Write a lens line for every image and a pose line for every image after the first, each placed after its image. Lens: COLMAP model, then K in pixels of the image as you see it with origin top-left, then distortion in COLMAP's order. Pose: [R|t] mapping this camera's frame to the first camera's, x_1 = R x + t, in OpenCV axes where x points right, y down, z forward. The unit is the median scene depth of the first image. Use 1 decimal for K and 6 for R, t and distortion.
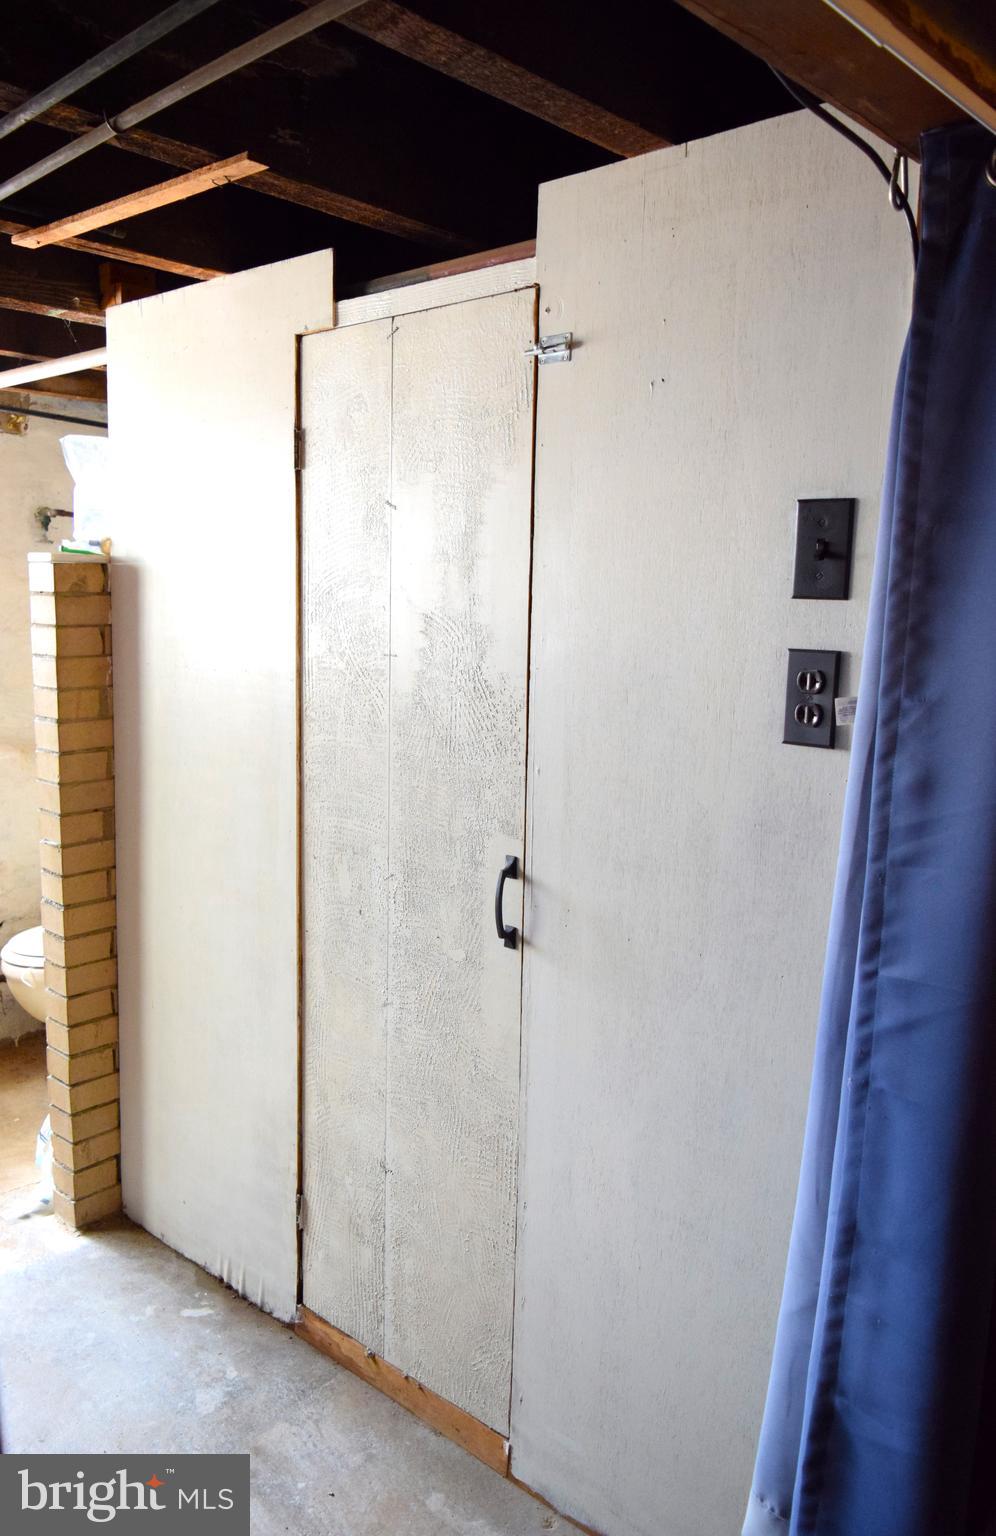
lens RADIAL K [[1186.5, 0, 492.0], [0, 1186.5, 773.4], [0, 0, 1]] dist [-0.019630, 0.007041]
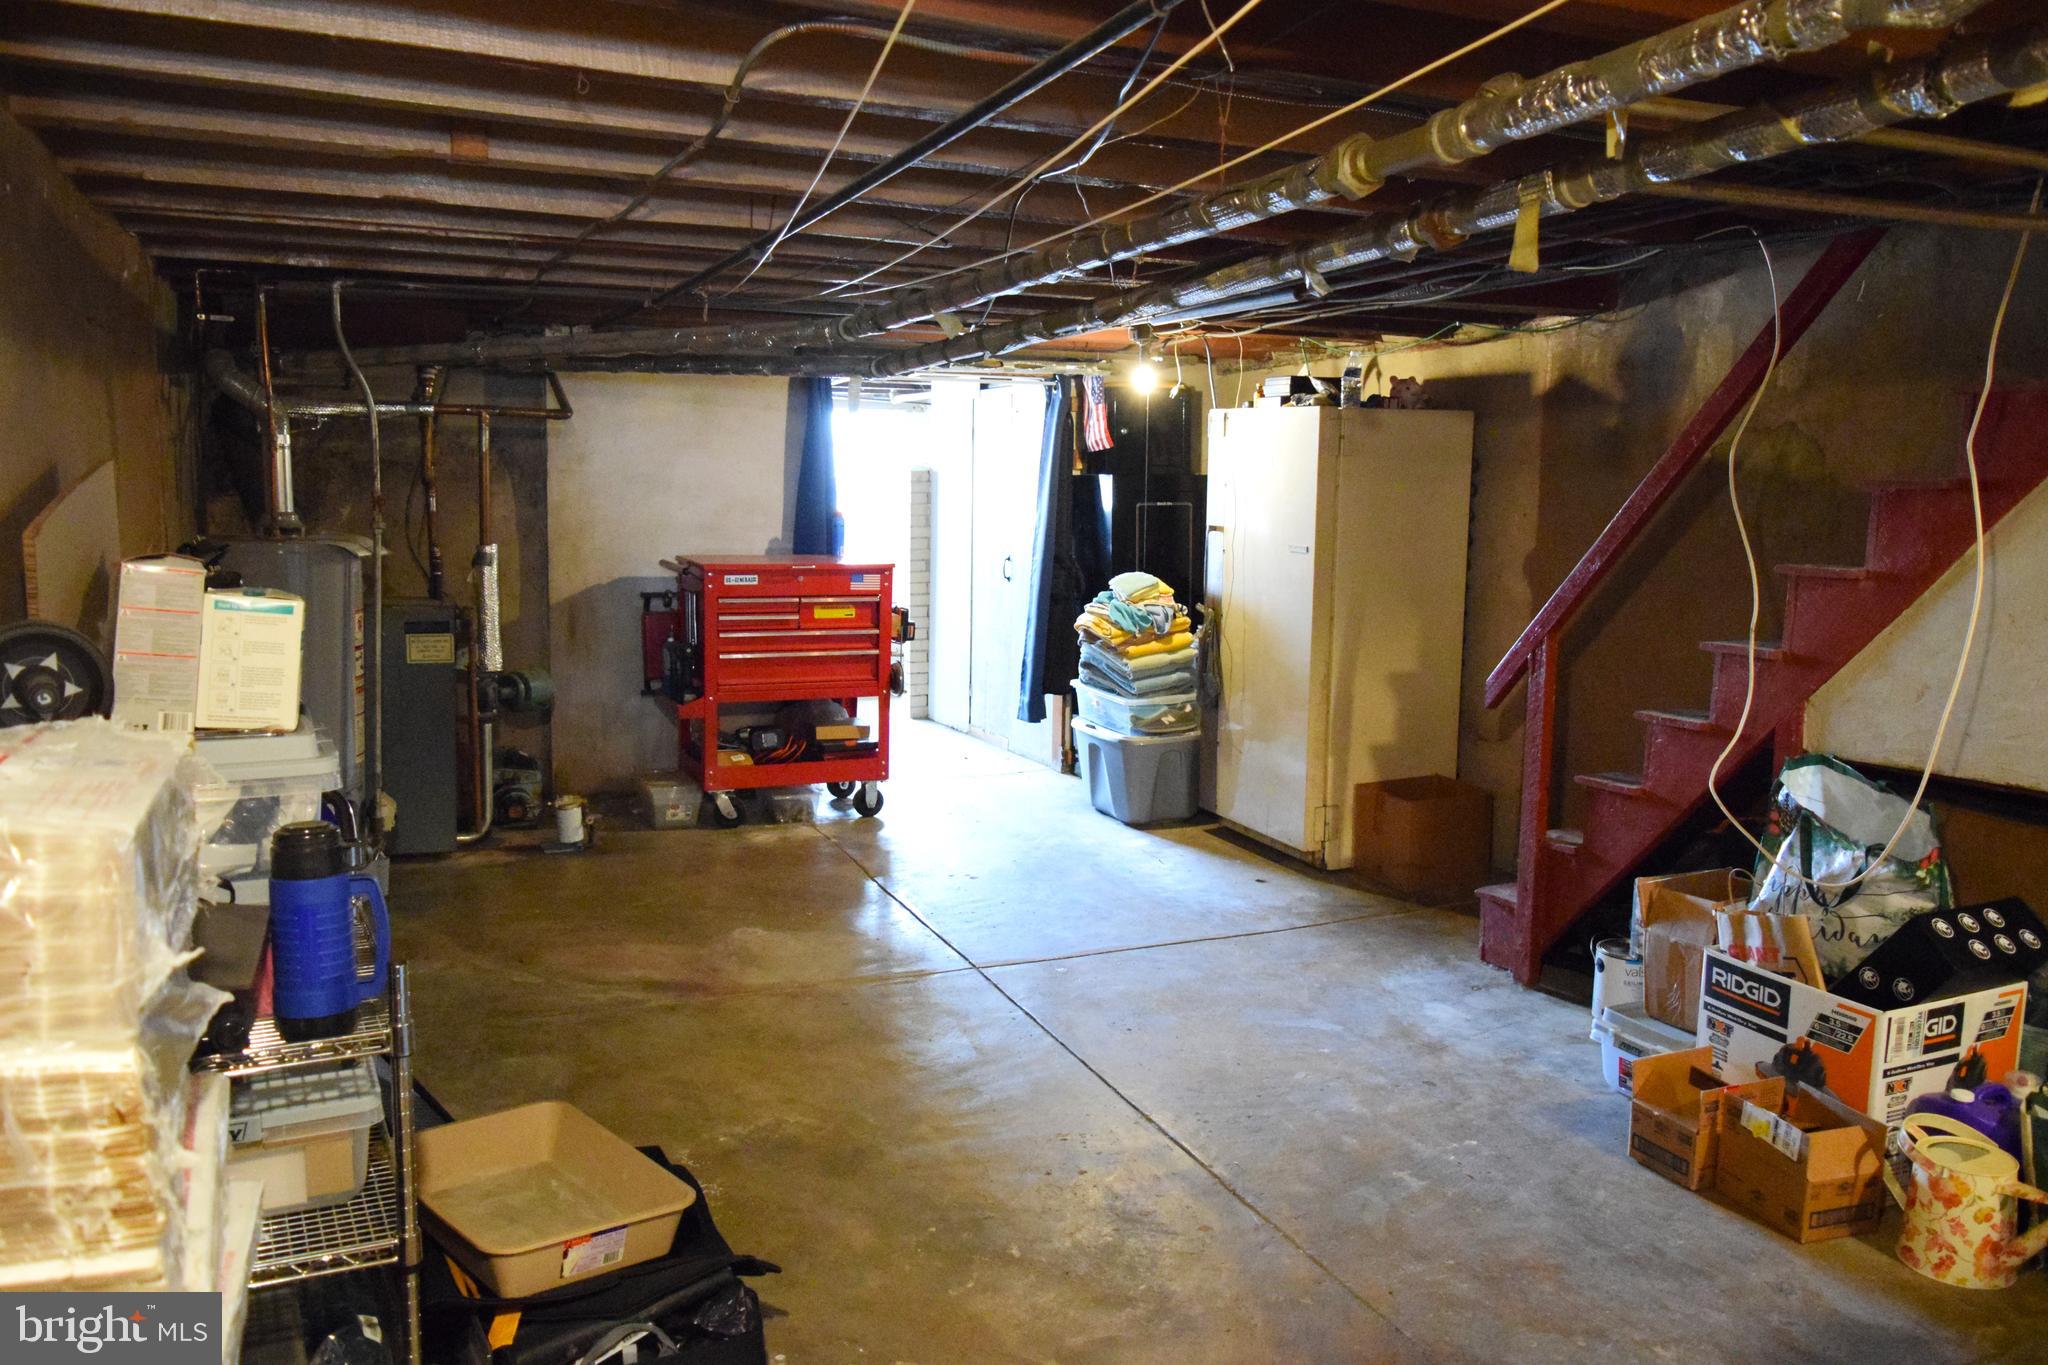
lens RADIAL K [[1584.8, 0, 1025.9], [0, 1584.8, 679.0], [0, 0, 1]] dist [-0.023416, 0.008384]
pose [[0.916209, 0.034790, -0.399188, 2.310433], [-0.049221, 0.998451, -0.025955, 0.662322], [0.397666, 0.043429, 0.916502, -3.838752]]
